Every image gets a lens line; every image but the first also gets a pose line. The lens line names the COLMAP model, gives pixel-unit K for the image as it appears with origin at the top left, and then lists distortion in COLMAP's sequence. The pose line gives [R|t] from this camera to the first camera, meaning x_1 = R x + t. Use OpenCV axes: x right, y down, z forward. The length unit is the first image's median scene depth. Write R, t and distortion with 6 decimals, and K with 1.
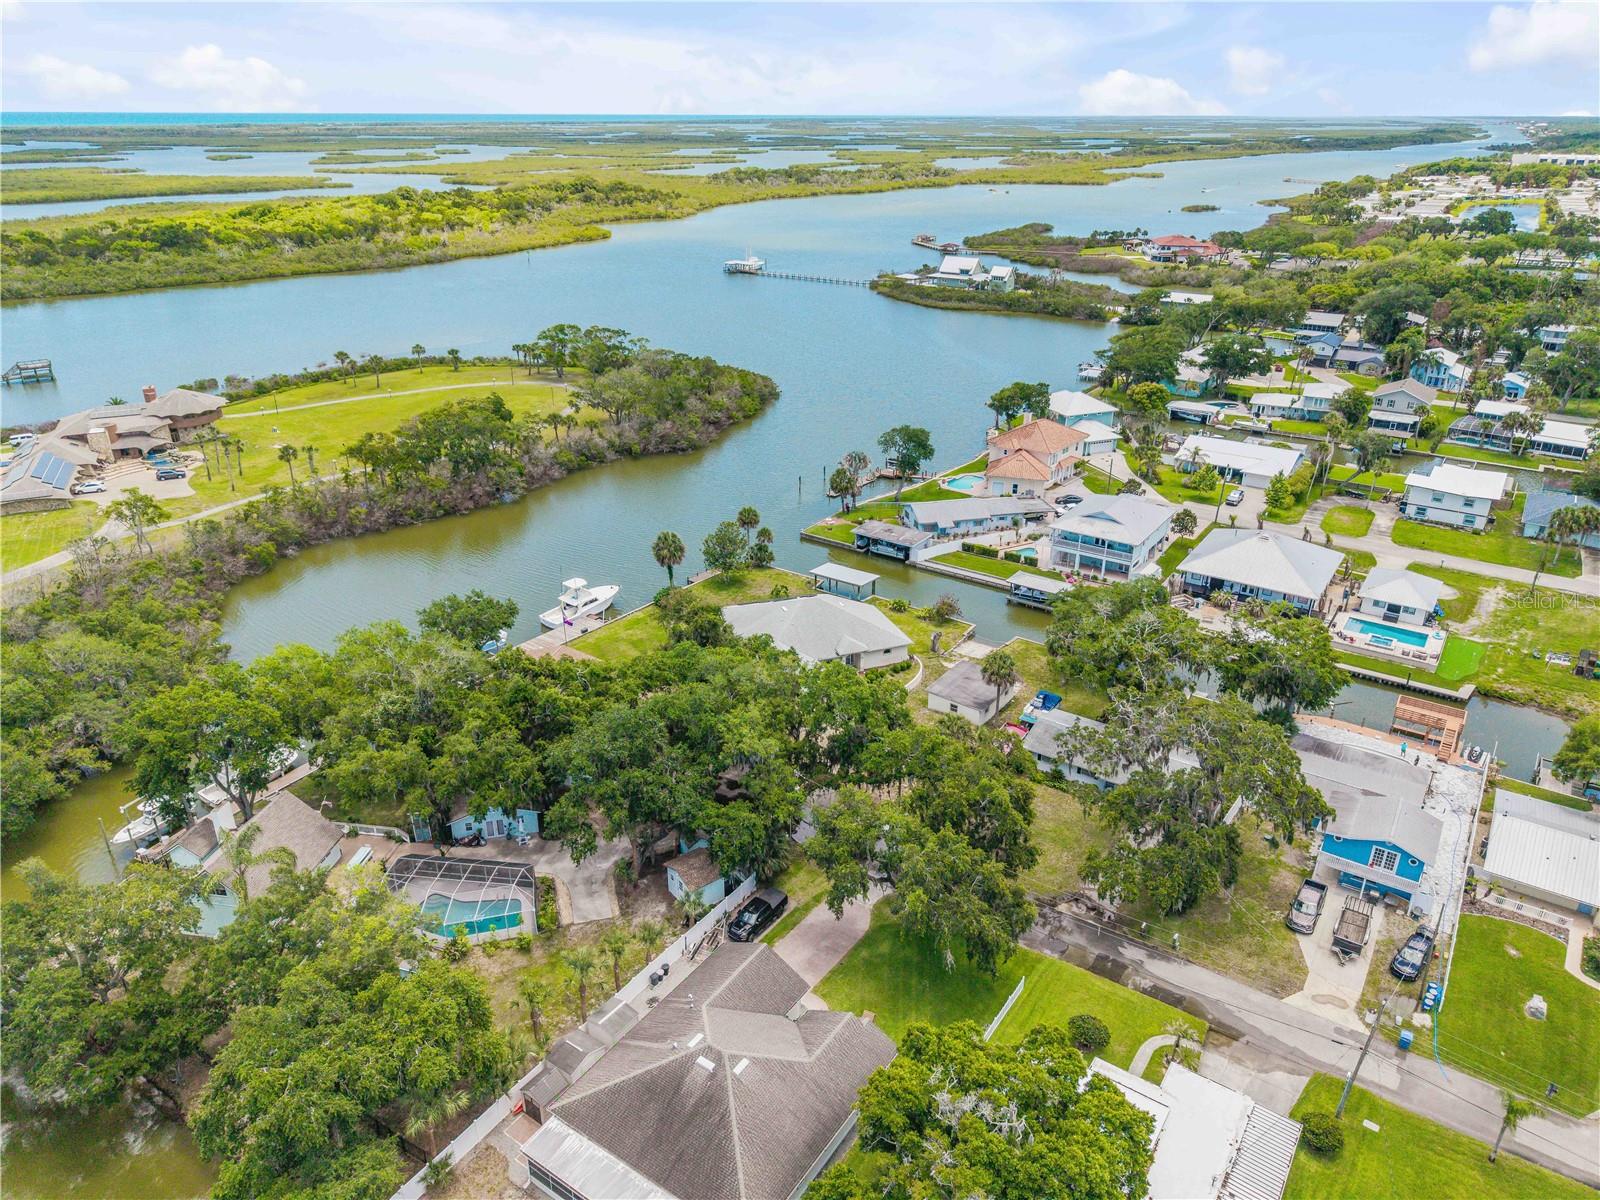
lens RADIAL K [[1073.1, 0, 800.0], [0, 1073.1, 600.0], [0, 0, 1]] dist [0.013735, -0.011668]
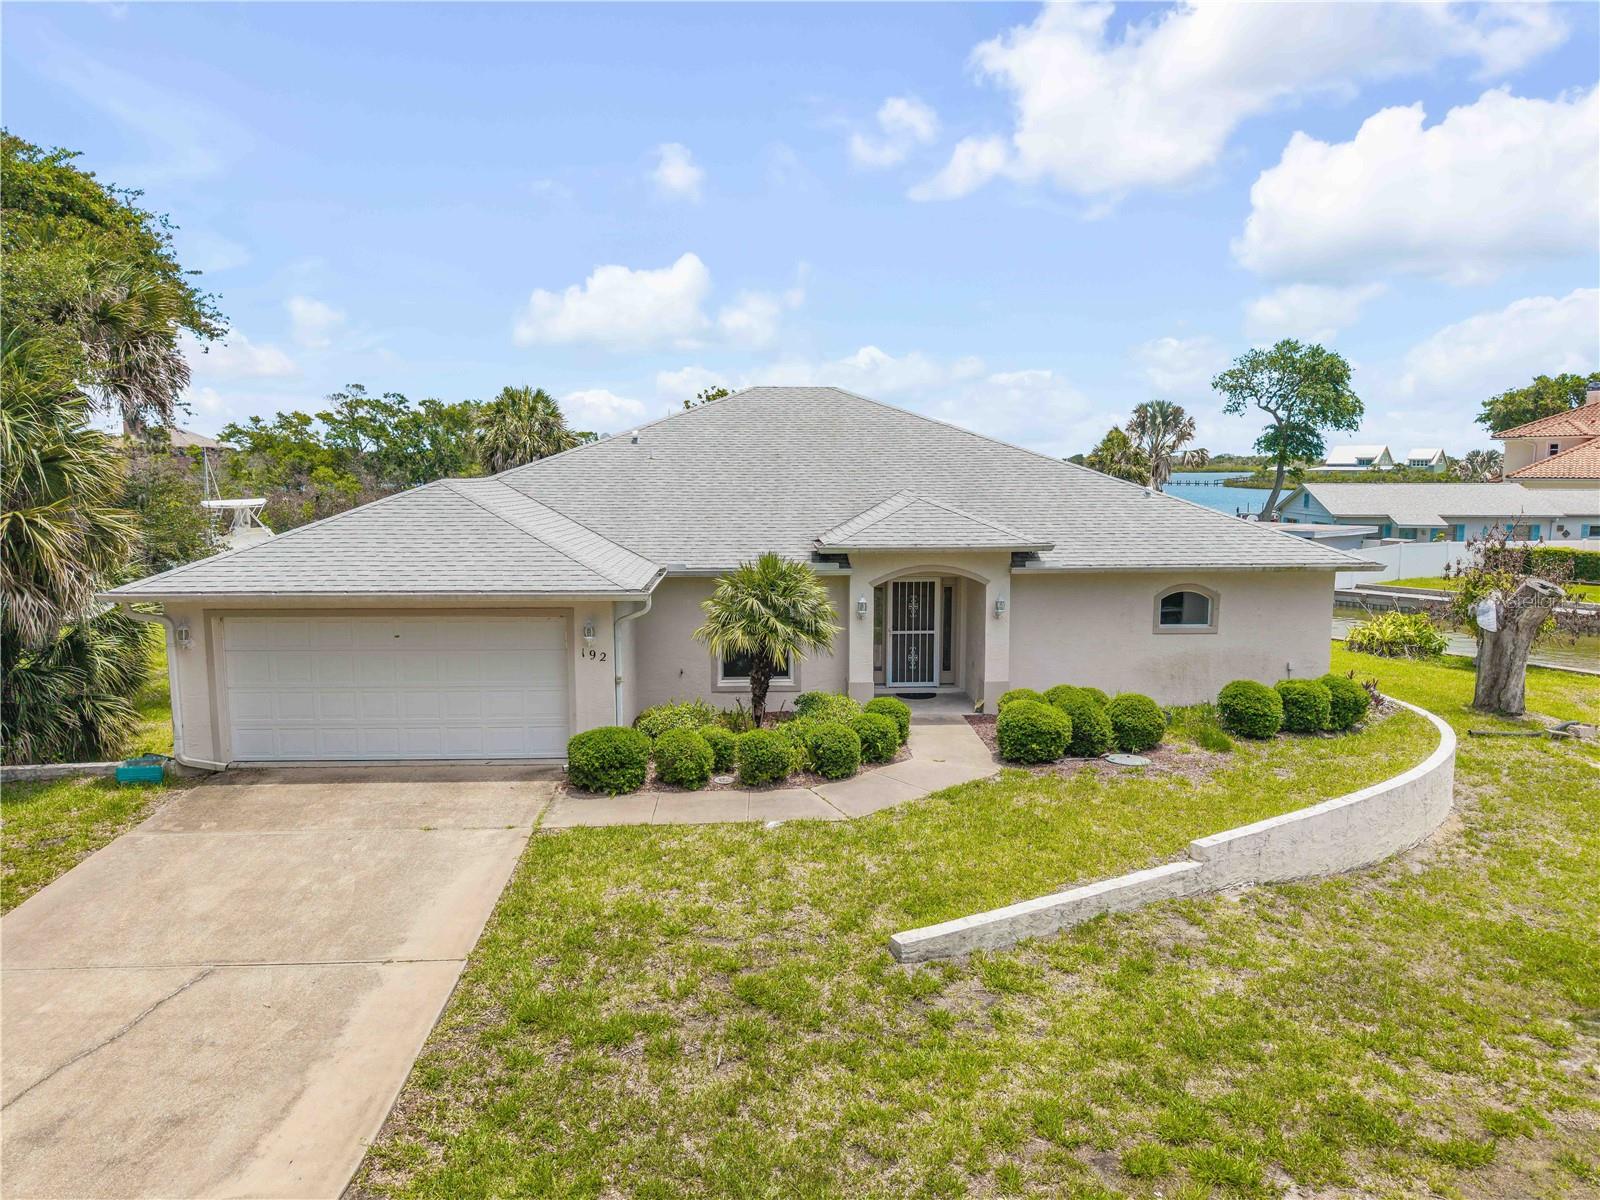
lens RADIAL K [[1073.1, 0, 800.0], [0, 1073.1, 600.0], [0, 0, 1]] dist [0.013735, -0.011668]
pose [[0.948630, 0.037800, -0.314121, 0.052628], [-0.128976, 0.952798, -0.274847, 0.064094], [0.288905, 0.301242, 0.908728, 0.572680]]
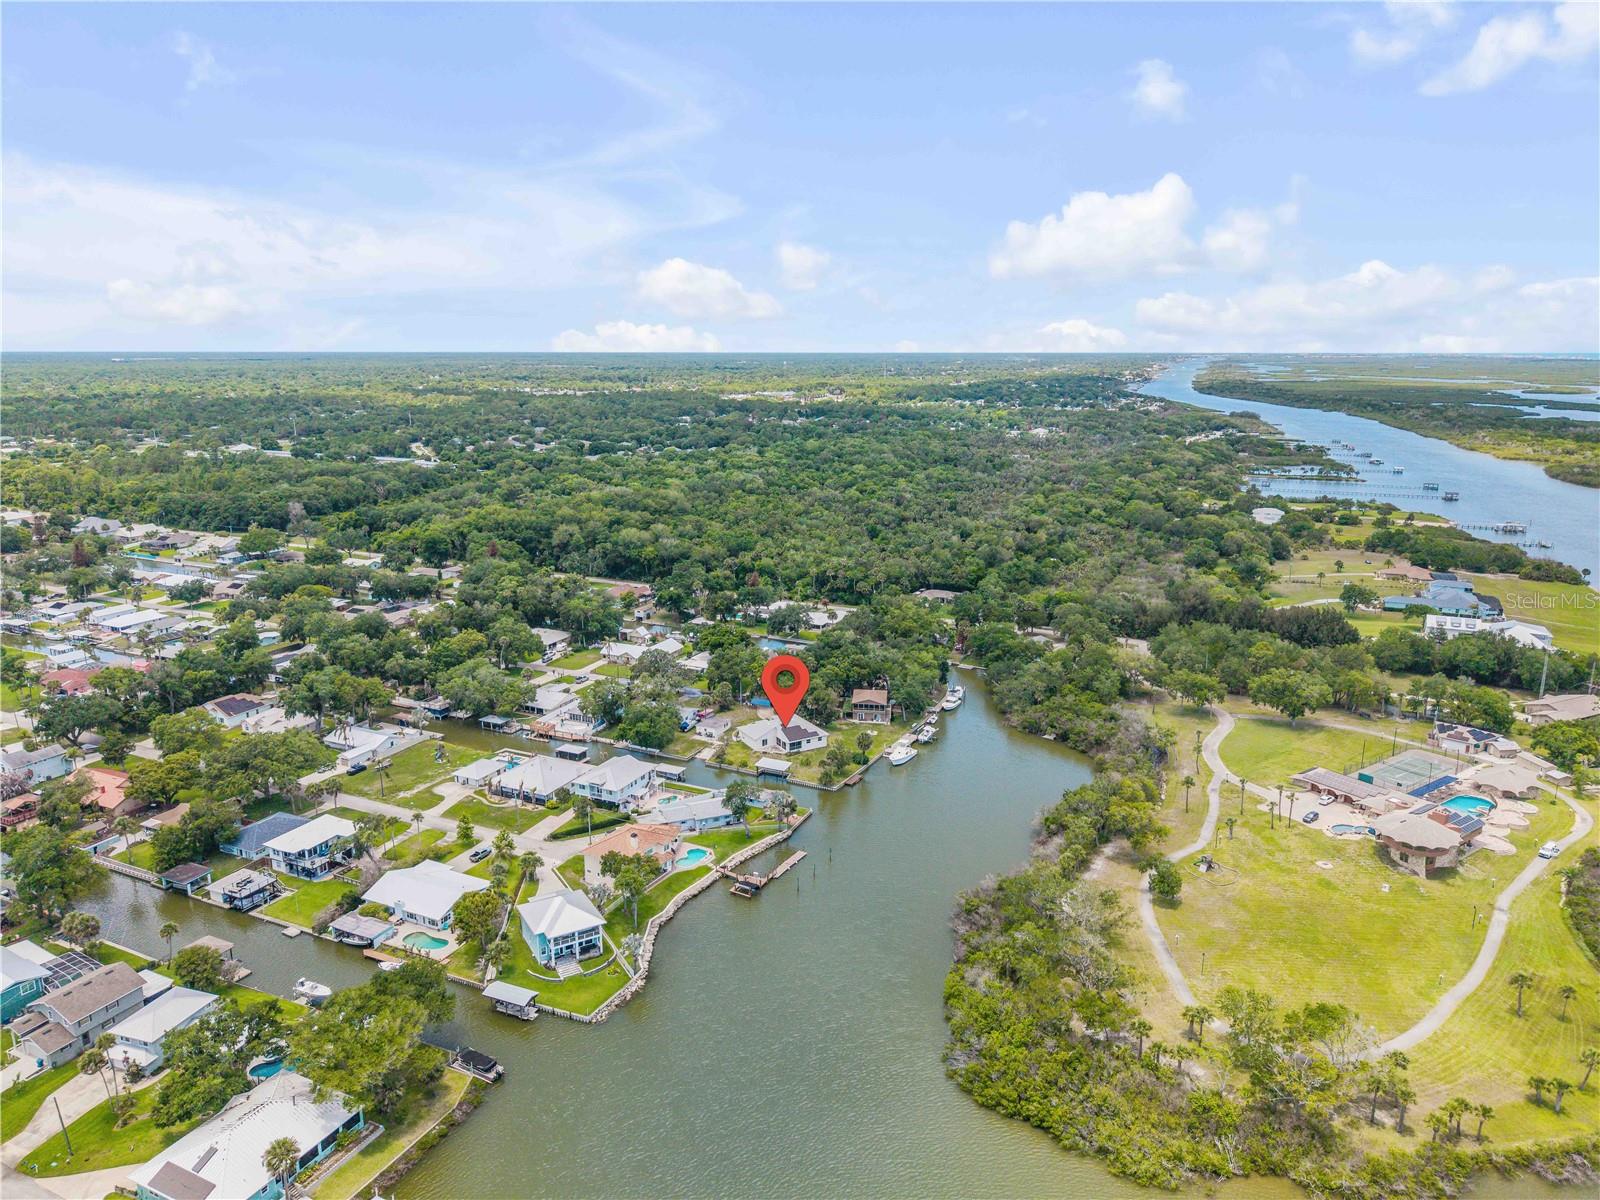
lens RADIAL K [[1070.2, 0, 801.2], [0, 1070.2, 603.6], [0, 0, 1]] dist [0.025316, -0.030747]
pose [[-0.987136, 0.037304, -0.155473, 0.216560], [-0.065159, 0.794121, 0.604257, -1.081530], [0.146006, 0.606614, -0.781474, 1.816150]]
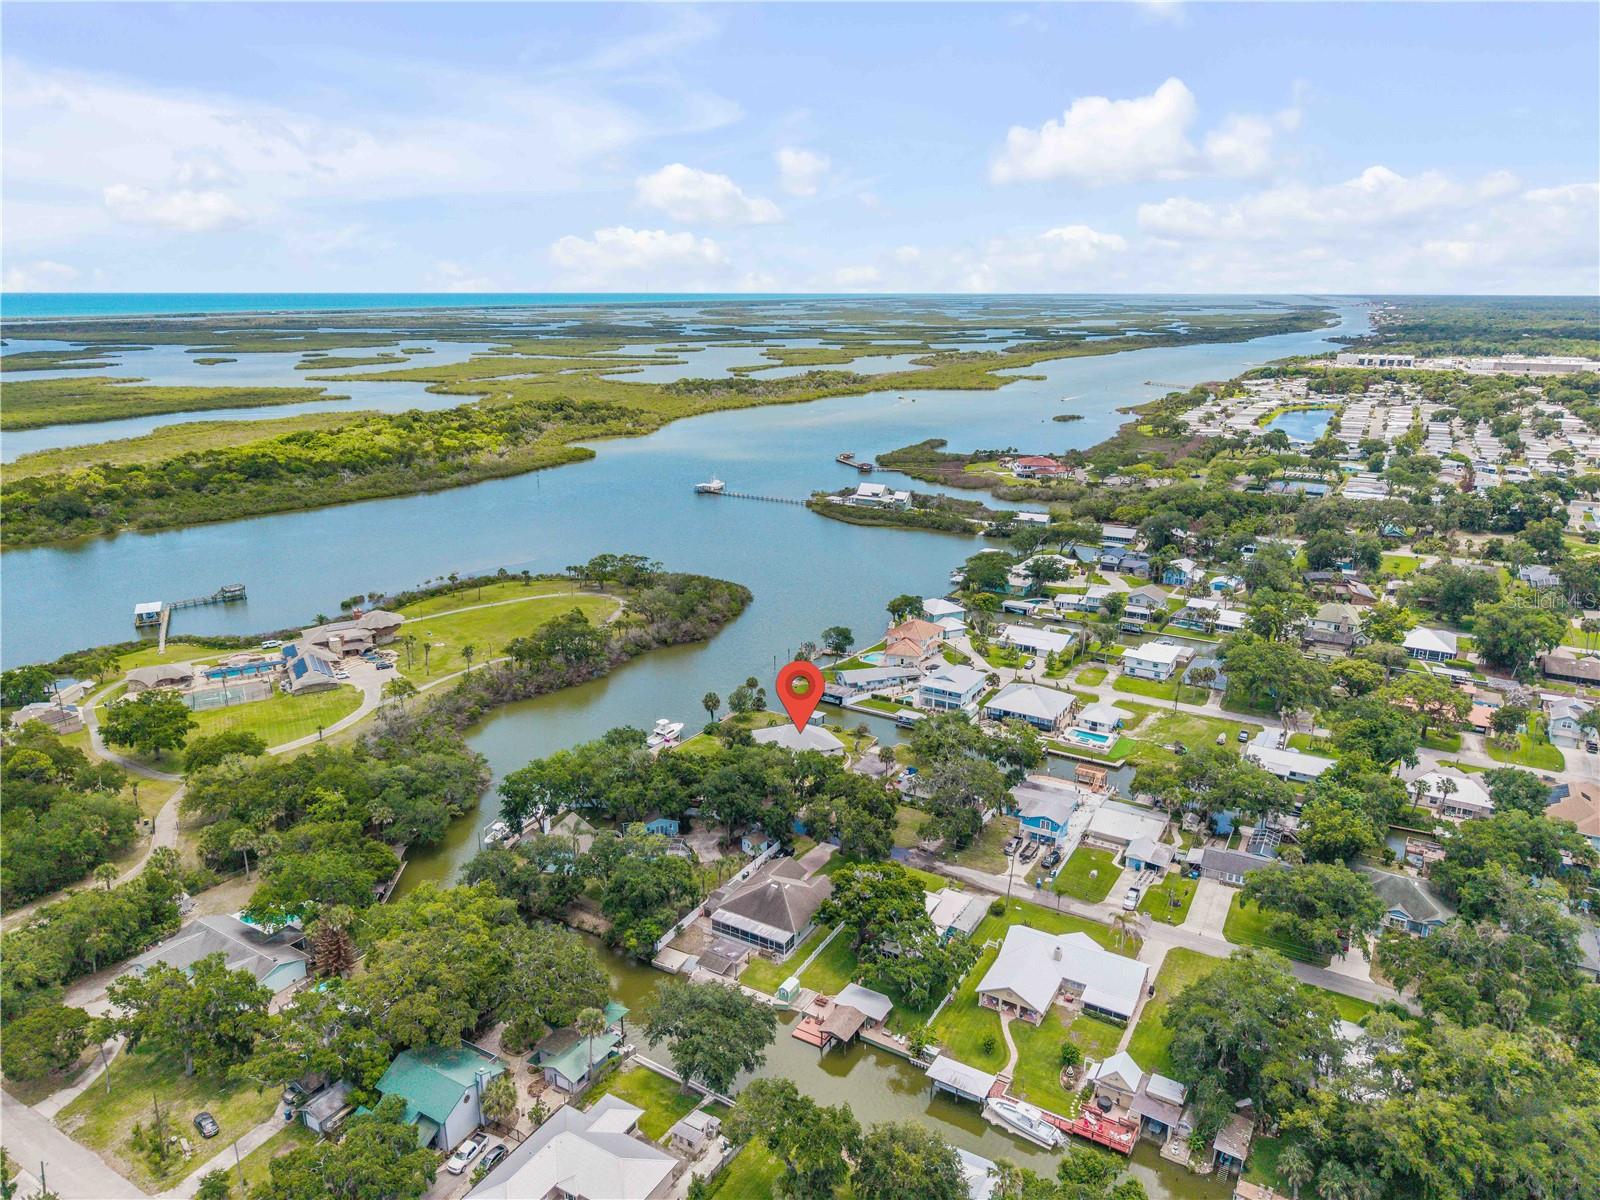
lens RADIAL K [[1071.6, 0, 797.2], [0, 1071.6, 562.6], [0, 0, 1]] dist [0.133085, -0.324308]
pose [[0.997954, -0.018487, 0.061211, -0.066375], [0.029067, 0.983826, -0.176753, 0.037772], [-0.056954, 0.178171, 0.982350, -0.681052]]
